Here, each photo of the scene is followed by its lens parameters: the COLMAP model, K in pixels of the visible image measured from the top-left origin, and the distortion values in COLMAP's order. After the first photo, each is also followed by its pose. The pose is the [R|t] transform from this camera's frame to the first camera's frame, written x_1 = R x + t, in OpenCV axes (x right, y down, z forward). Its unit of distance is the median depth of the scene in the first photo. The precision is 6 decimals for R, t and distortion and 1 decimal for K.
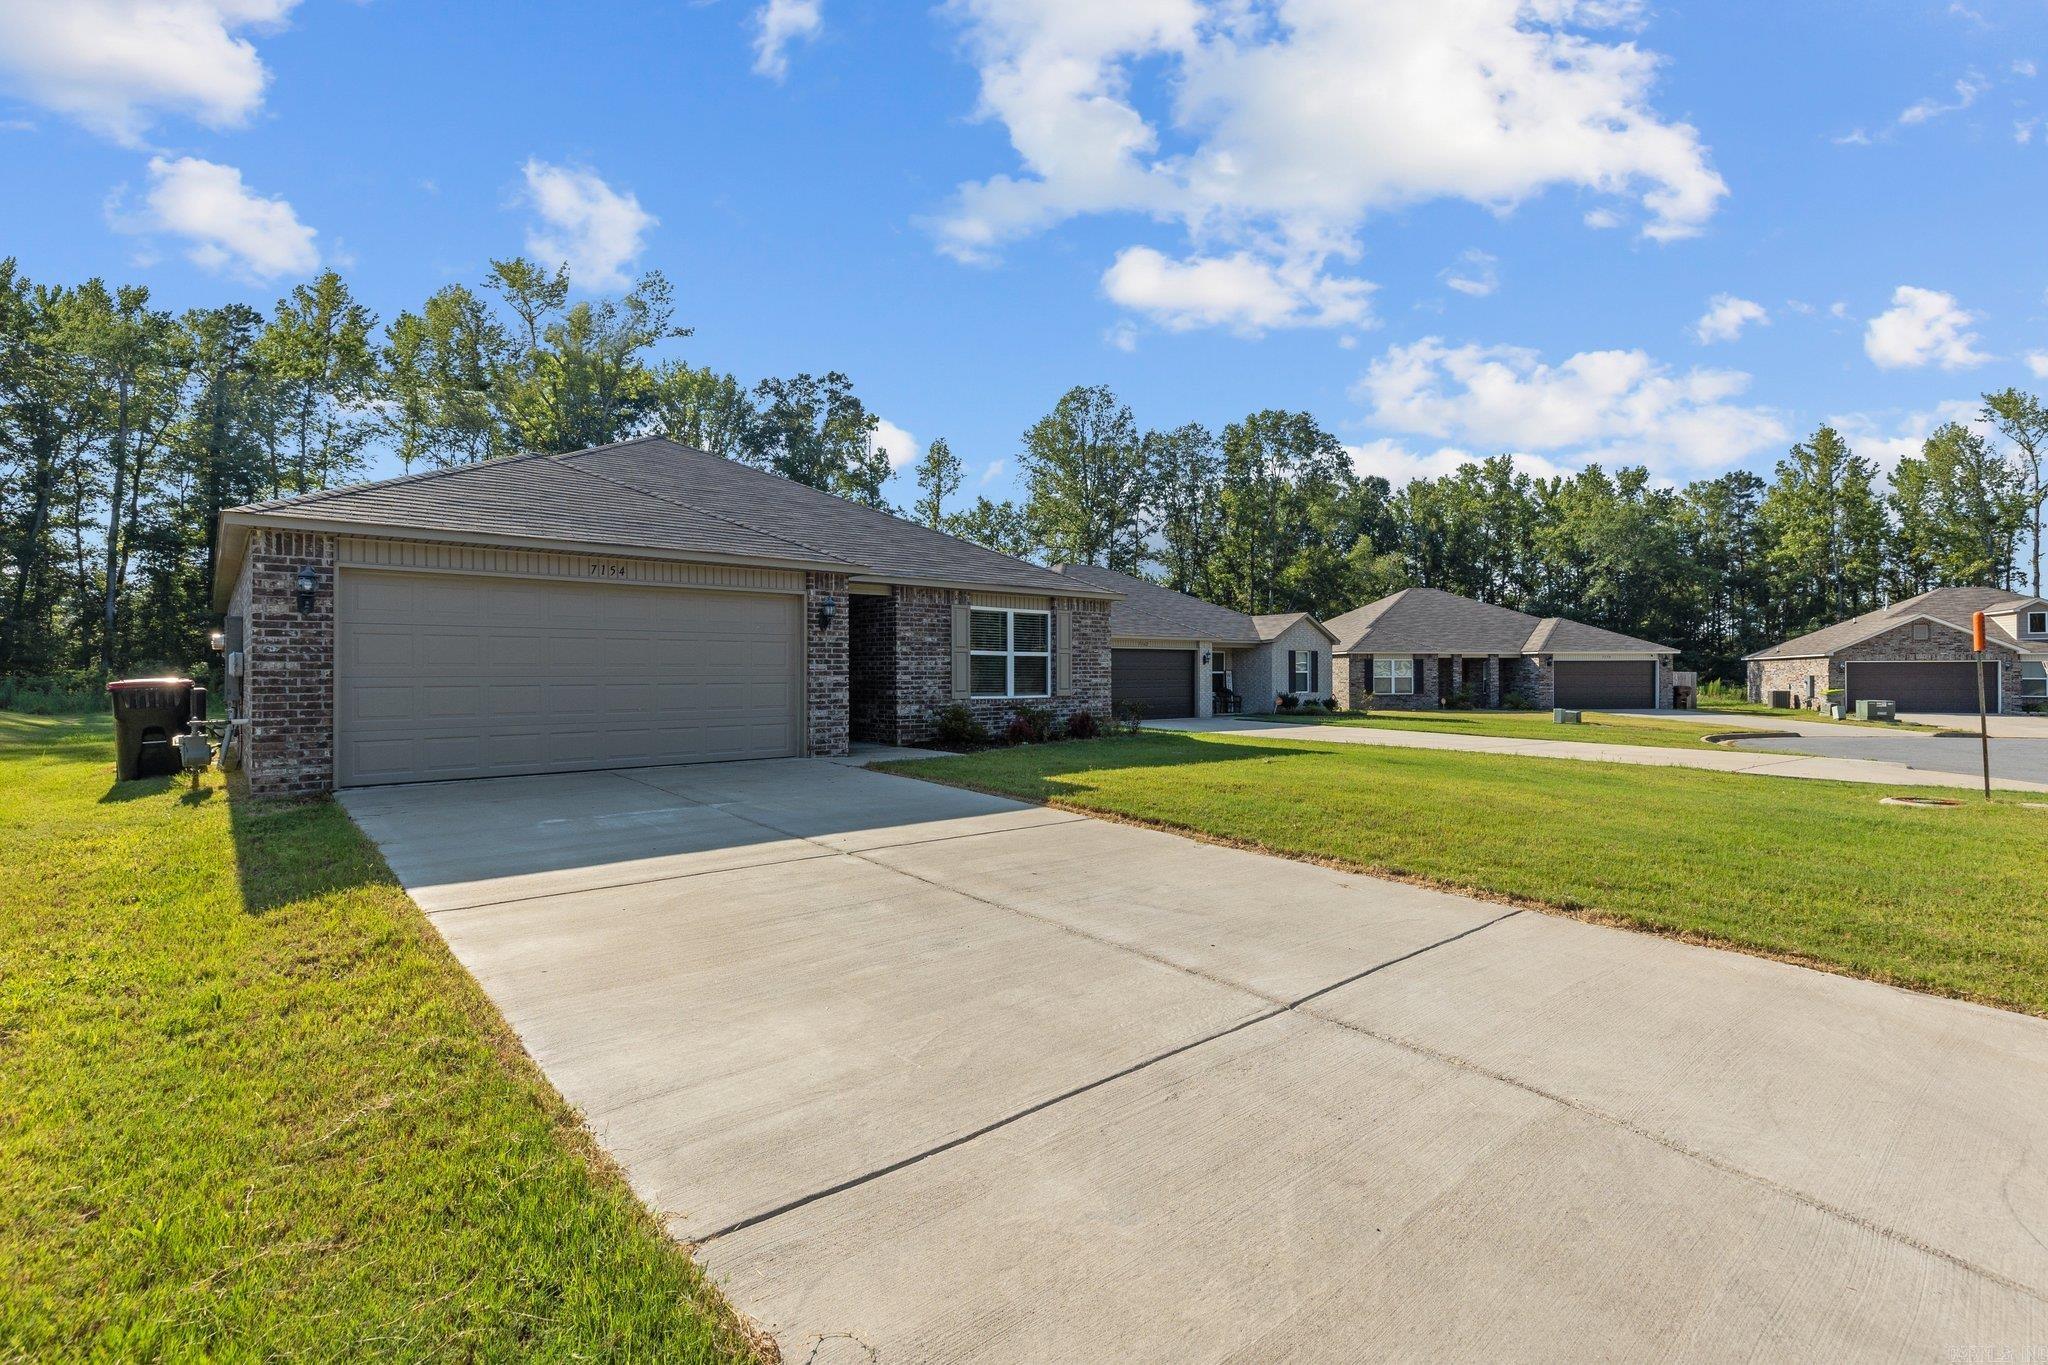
lens RADIAL K [[935.3, 0, 1037.3], [0, 935.3, 678.1], [0, 0, 1]] dist [0.014806, 0.000080]
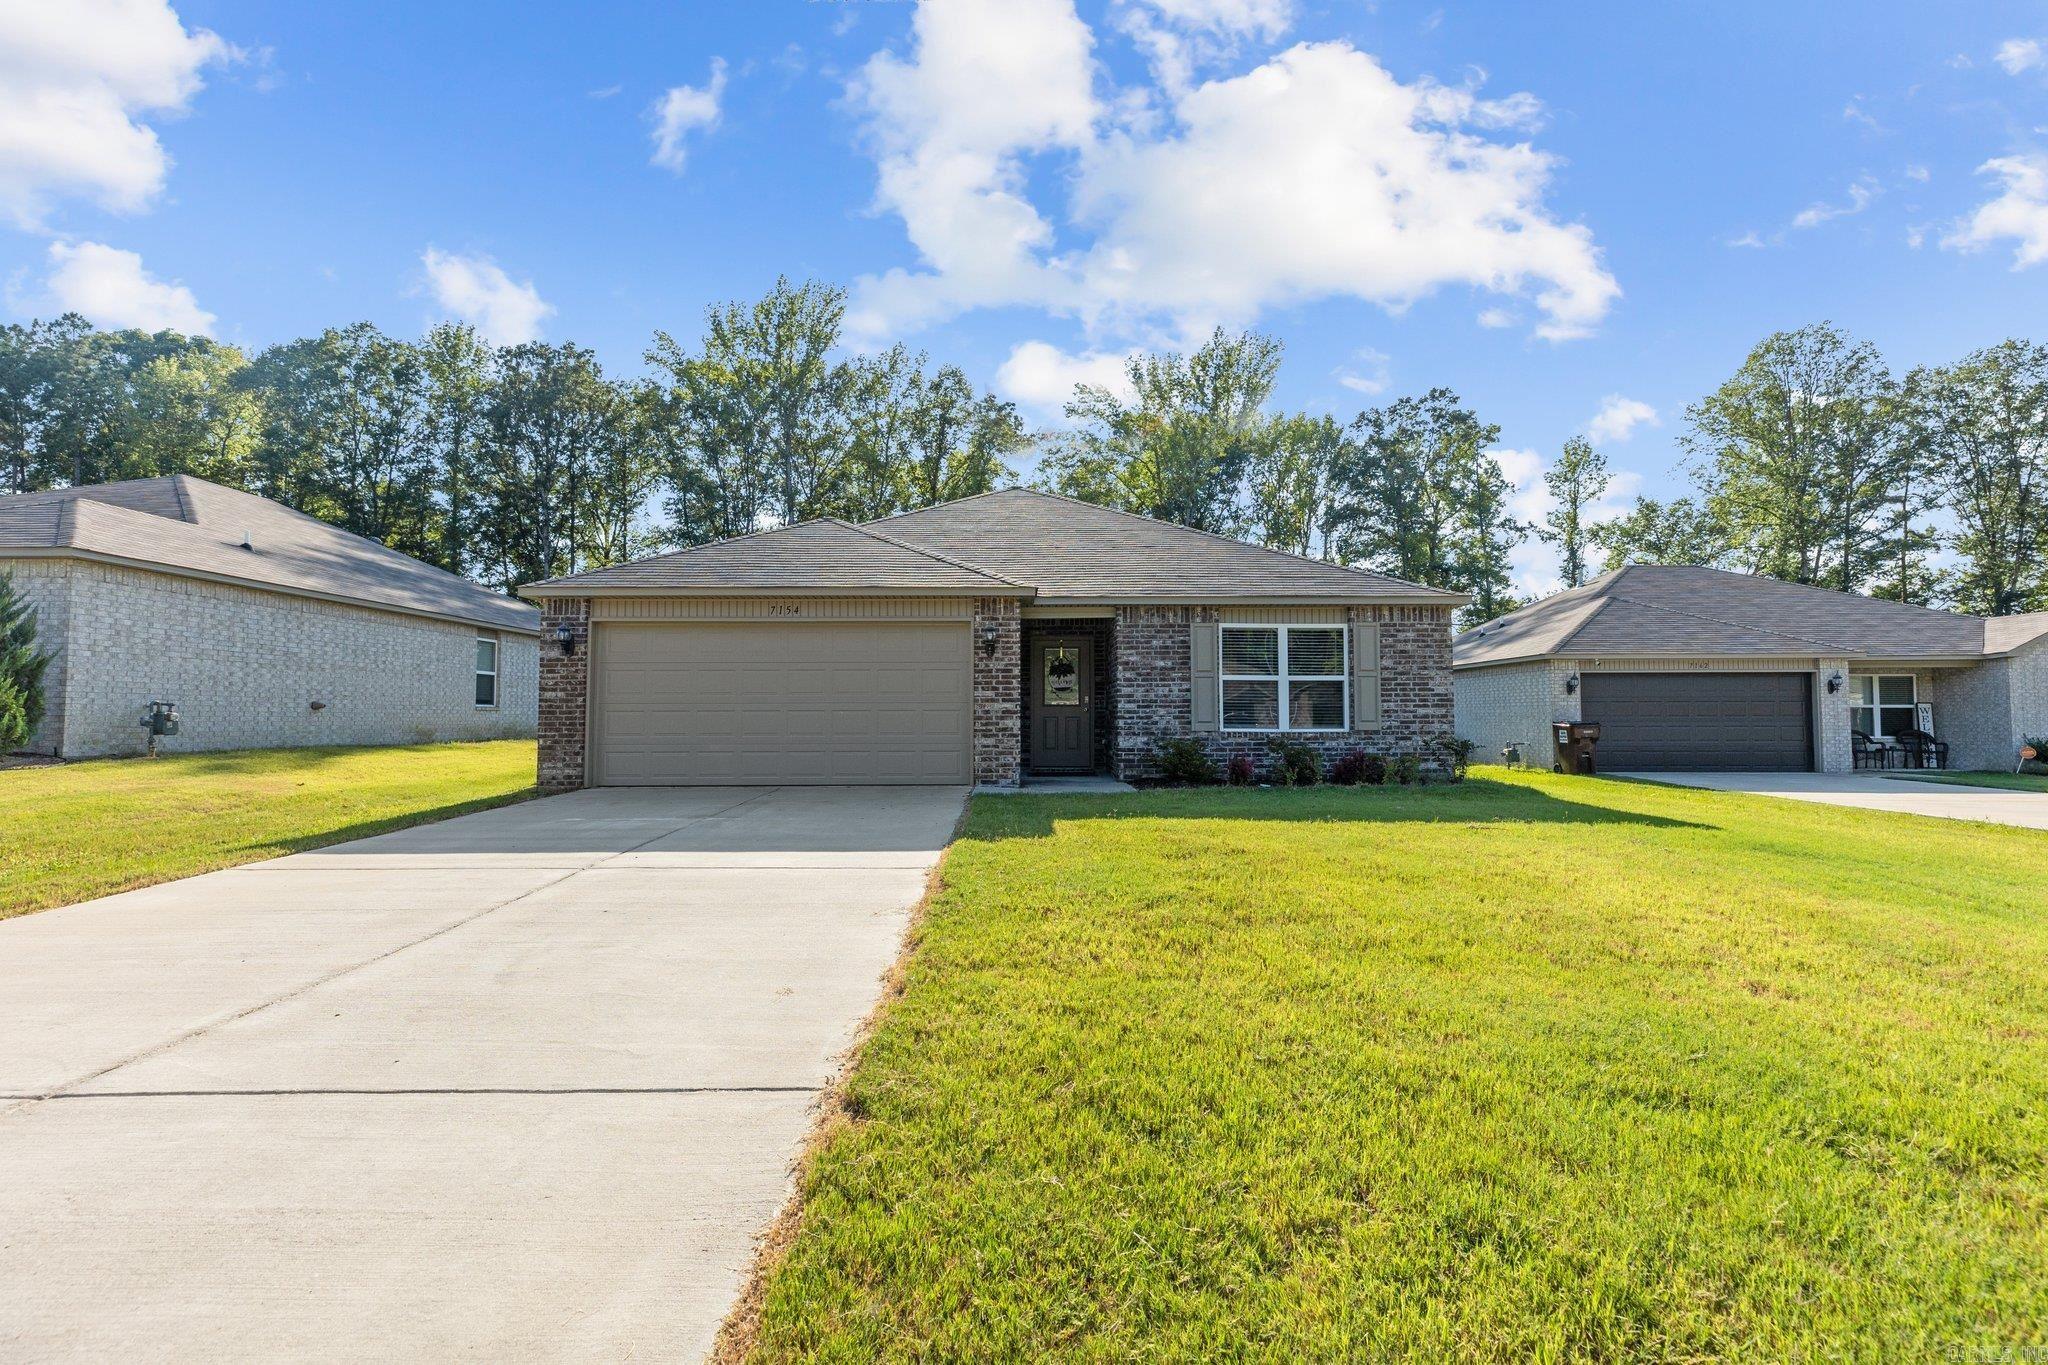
lens RADIAL K [[928.7, 0, 1033.6], [0, 928.7, 681.8], [0, 0, 1]] dist [0.003161, 0.000166]
pose [[0.760836, -0.023138, -0.648531, 0.325294], [-0.003368, 0.999210, -0.039601, 0.010271], [0.648935, 0.032314, 0.760157, 0.221826]]
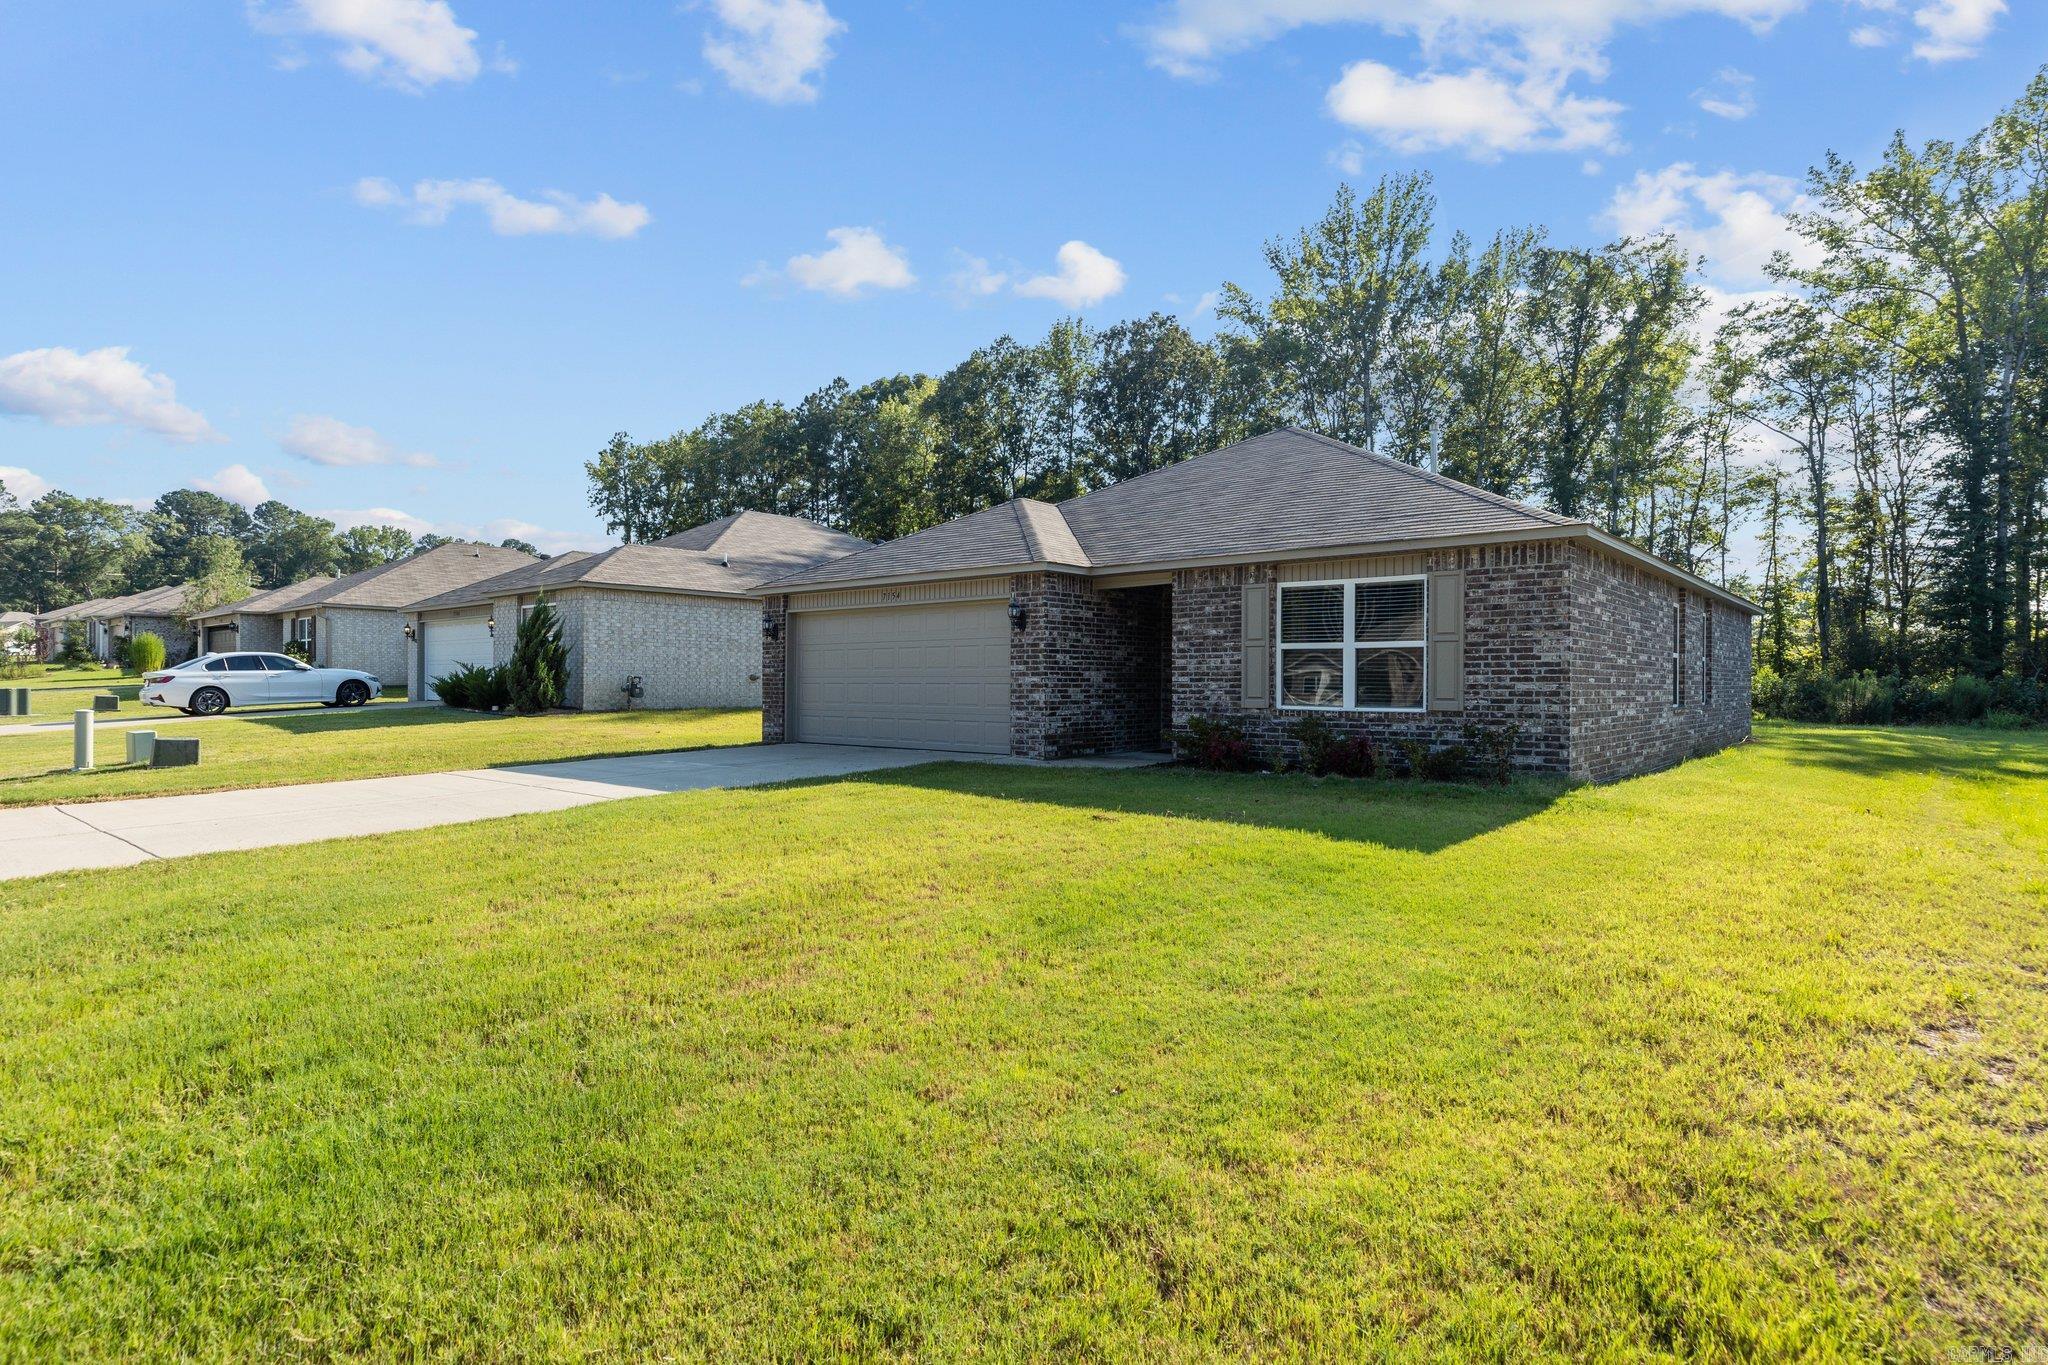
lens RADIAL K [[1079.0, 0, 1024.0], [0, 1079.0, 682.5], [0, 0, 1]] dist [-0.003419, -0.000244]
pose [[0.134096, 0.001030, -0.990968, 0.693049], [-0.008200, 0.999966, -0.000070, 0.002933], [0.990934, 0.008135, 0.134099, 0.636933]]
